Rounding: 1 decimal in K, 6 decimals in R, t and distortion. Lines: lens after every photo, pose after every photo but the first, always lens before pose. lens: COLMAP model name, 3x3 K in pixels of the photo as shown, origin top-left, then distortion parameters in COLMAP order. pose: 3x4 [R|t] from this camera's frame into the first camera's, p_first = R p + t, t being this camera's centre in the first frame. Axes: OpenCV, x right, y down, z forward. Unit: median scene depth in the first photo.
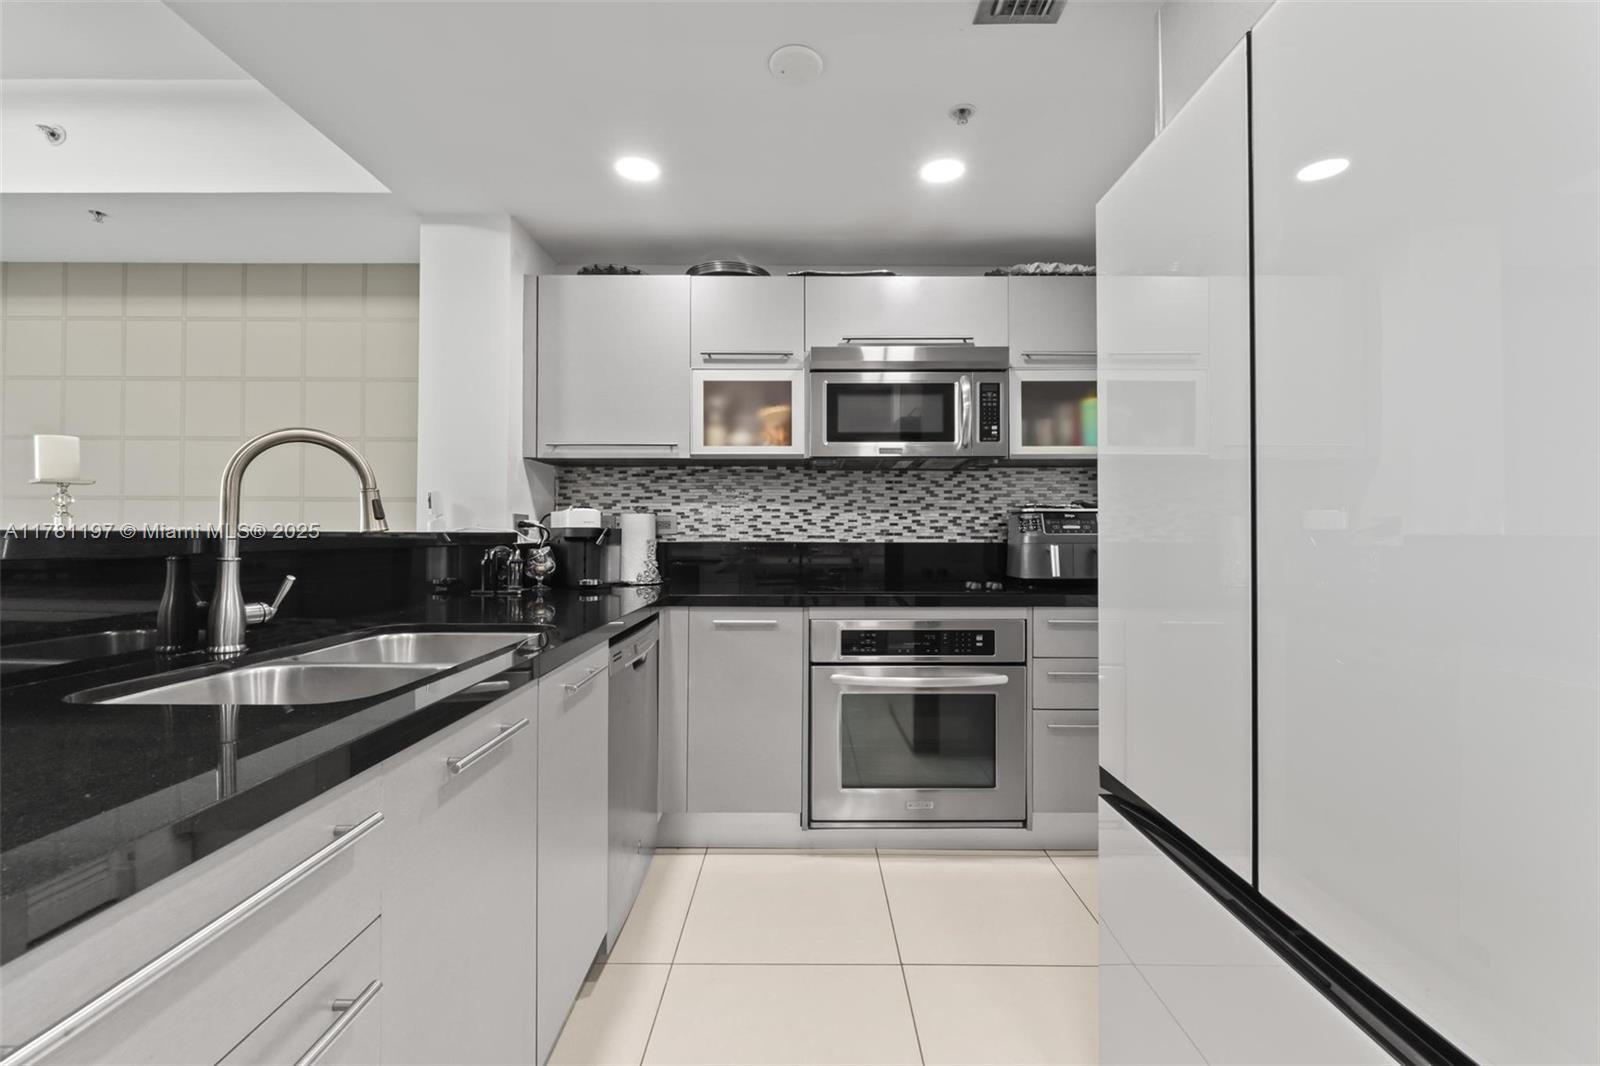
lens RADIAL K [[704.5, 0, 811.0], [0, 704.5, 534.2], [0, 0, 1]] dist [-0.002419, -0.000338]
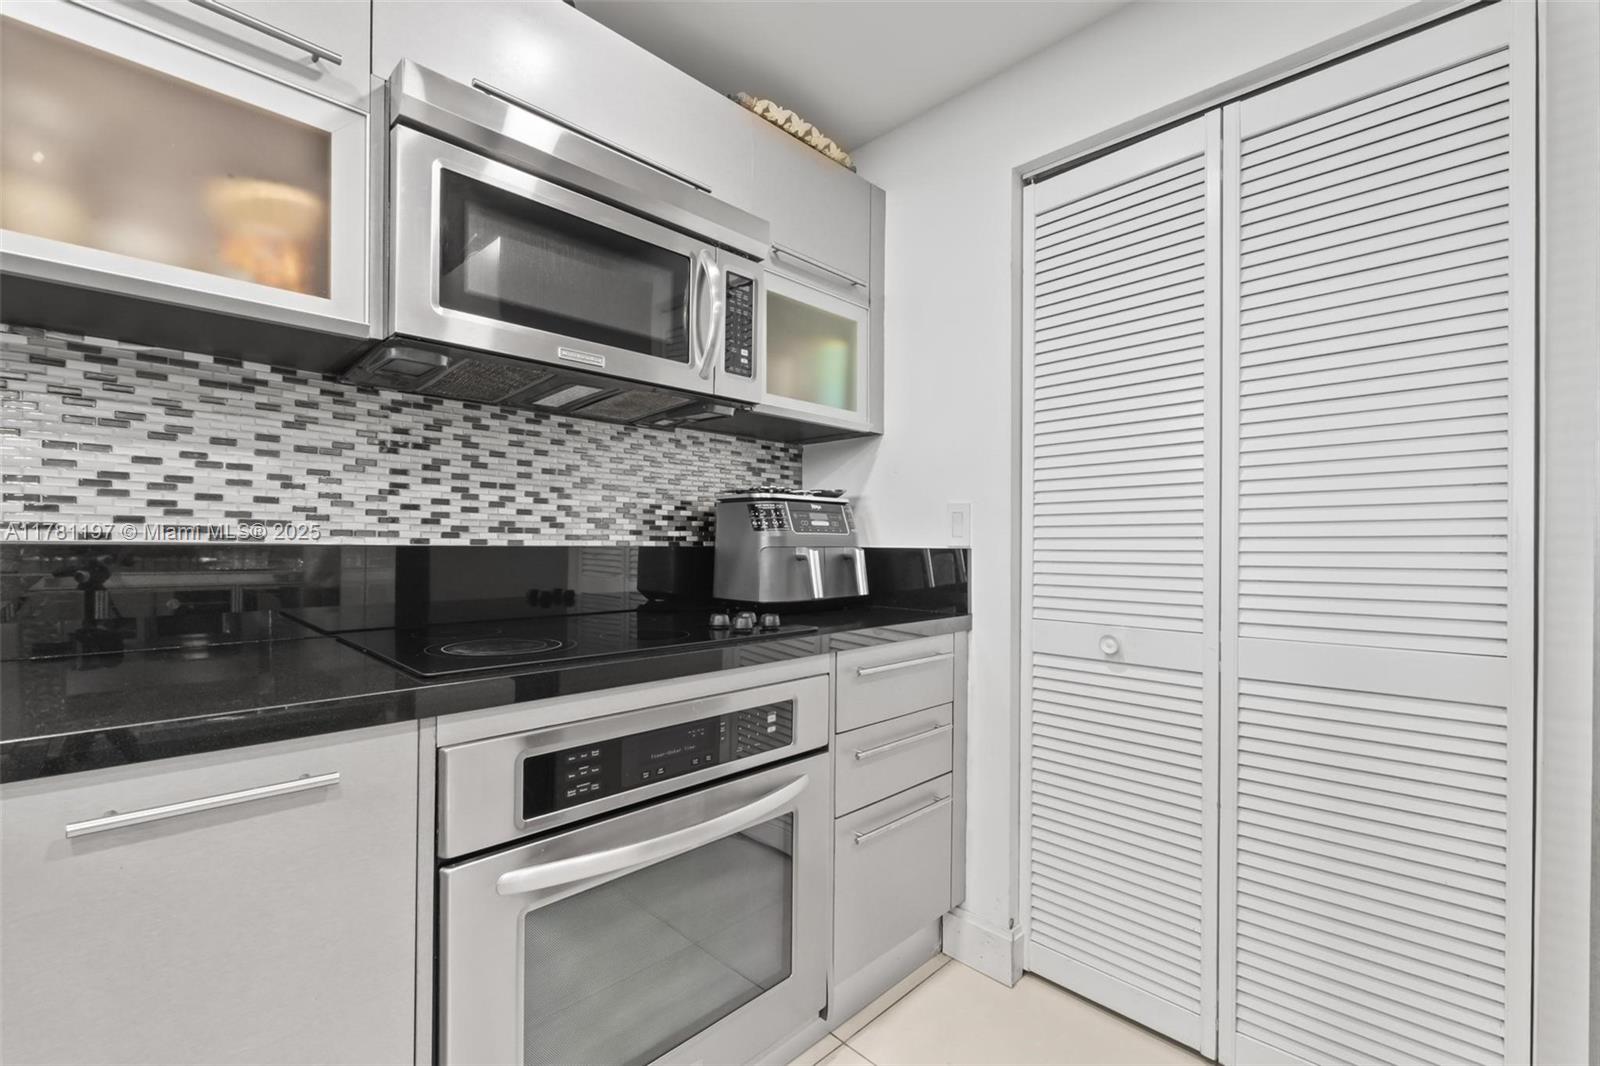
lens RADIAL K [[689.3, 0, 806.4], [0, 689.3, 545.3], [0, 0, 1]] dist [-0.000510, -0.000103]
pose [[0.707959, 0.003126, 0.706247, -0.099165], [-0.006462, 0.999977, 0.002052, 0.008787], [-0.706224, -0.006016, 0.707963, 0.482324]]
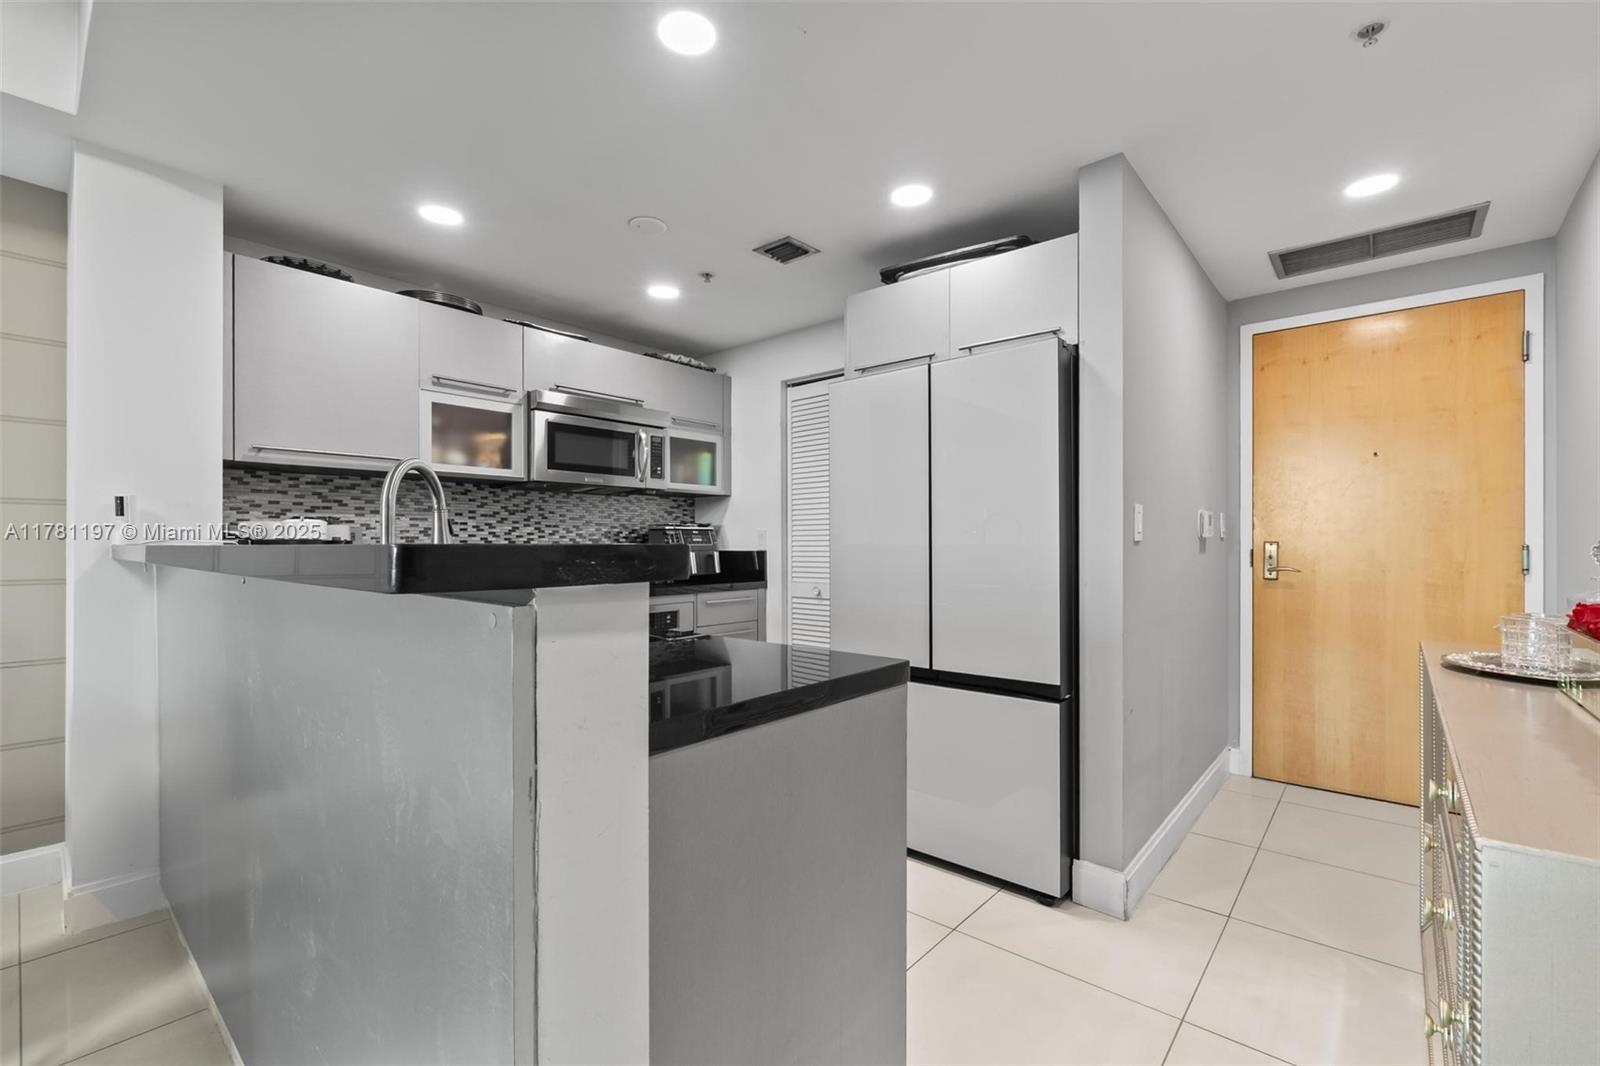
lens RADIAL K [[689.3, 0, 806.4], [0, 689.3, 545.3], [0, 0, 1]] dist [-0.000510, -0.000103]
pose [[0.655266, -0.003665, 0.755390, -0.508064], [0.001591, 0.999993, 0.003472, -0.003075], [-0.755397, -0.001073, 0.655267, -0.100036]]
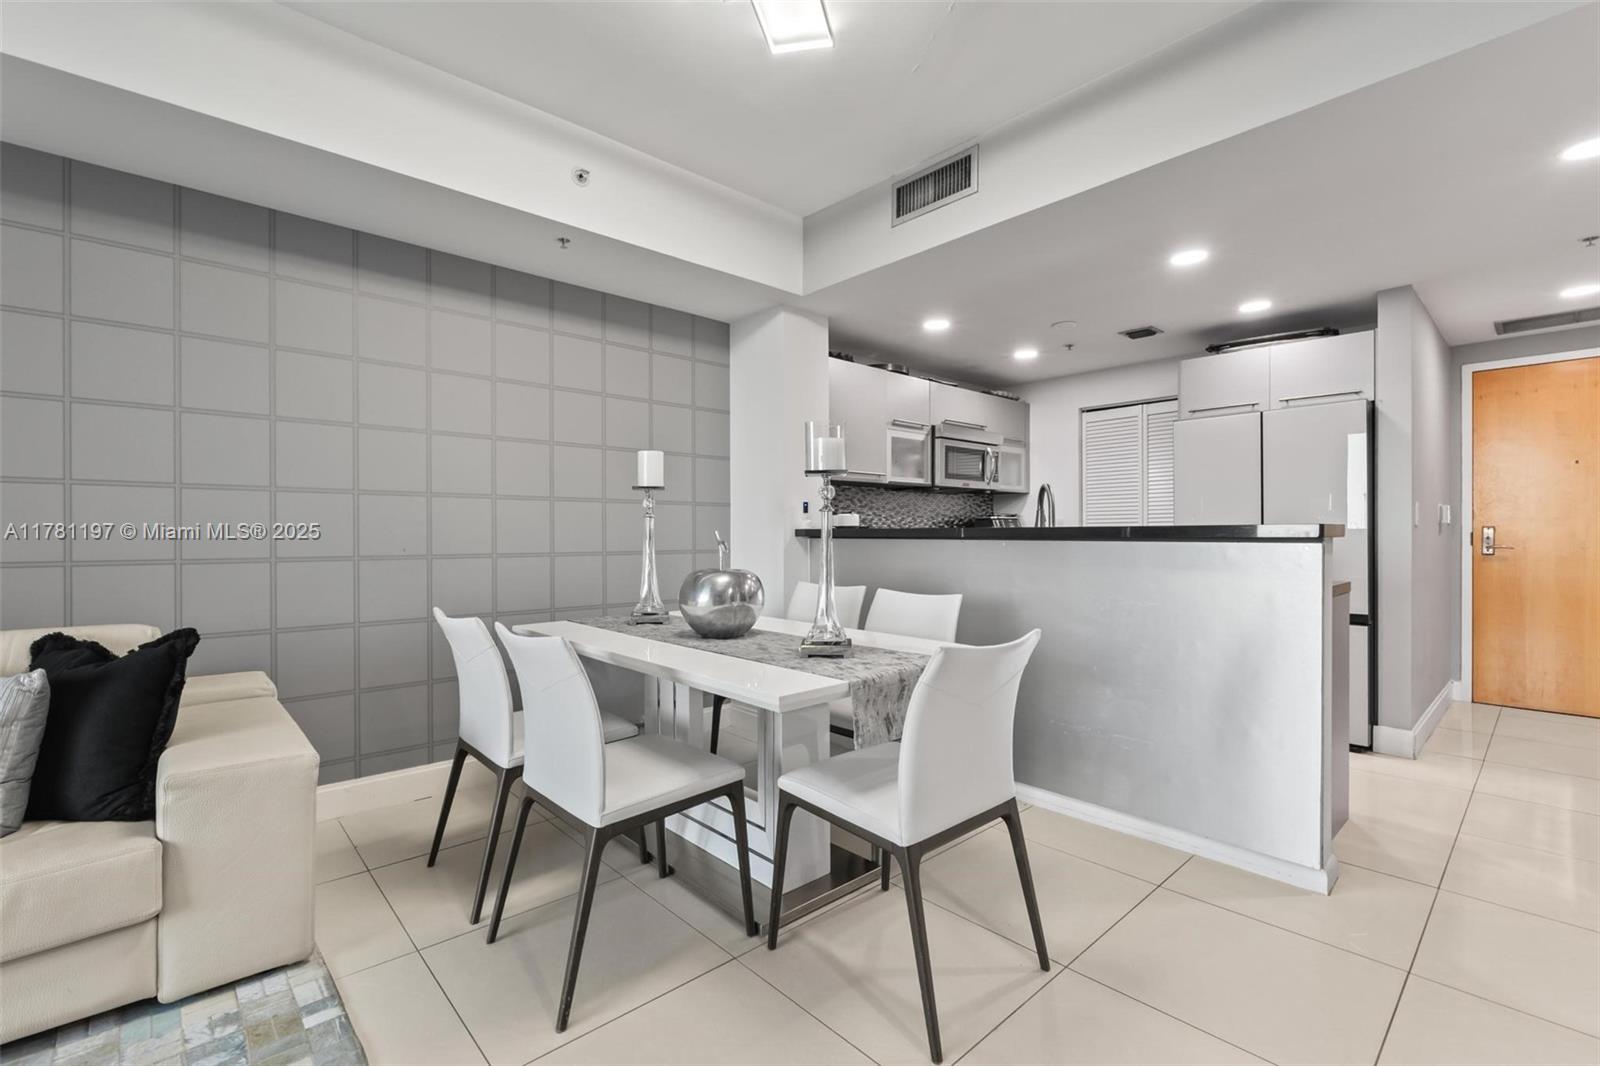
lens RADIAL K [[704.5, 0, 811.0], [0, 704.5, 534.2], [0, 0, 1]] dist [-0.002419, -0.000338]
pose [[0.736594, -0.004829, 0.676318, -1.242955], [0.003124, 0.999988, 0.003738, 0.002217], [-0.676328, -0.000640, 0.736600, -0.068501]]
